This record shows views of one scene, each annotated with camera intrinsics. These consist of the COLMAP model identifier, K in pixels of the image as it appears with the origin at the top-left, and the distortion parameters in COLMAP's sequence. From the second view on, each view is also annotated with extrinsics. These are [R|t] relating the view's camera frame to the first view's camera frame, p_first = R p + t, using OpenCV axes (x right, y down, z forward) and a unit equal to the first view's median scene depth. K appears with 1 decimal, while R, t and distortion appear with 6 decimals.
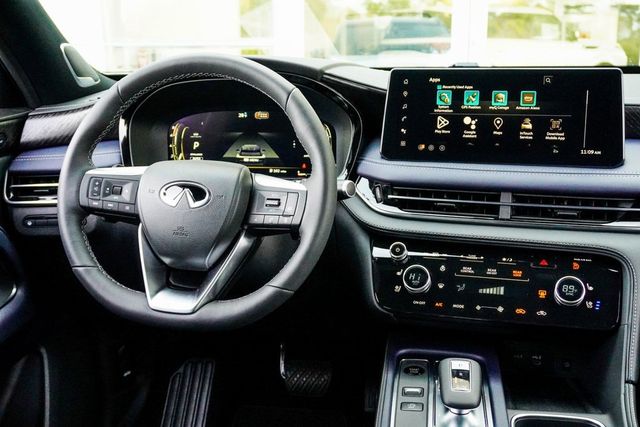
lens RADIAL K [[785.3, 0, 319.9], [0, 785.3, 215.2], [0, 0, 1]] dist [-0.003103, 0.000000]
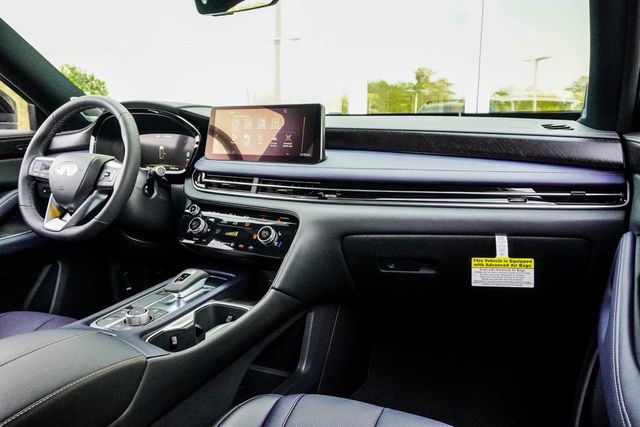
lens RADIAL K [[508.9, 0, 320.5], [0, 508.9, 211.5], [0, 0, 1]] dist [-0.026140, -0.002869]
pose [[0.964243, 0.048468, -0.260550, 0.658514], [-0.061959, 0.997117, -0.043814, 0.081752], [0.257675, 0.058391, 0.964466, -0.000361]]
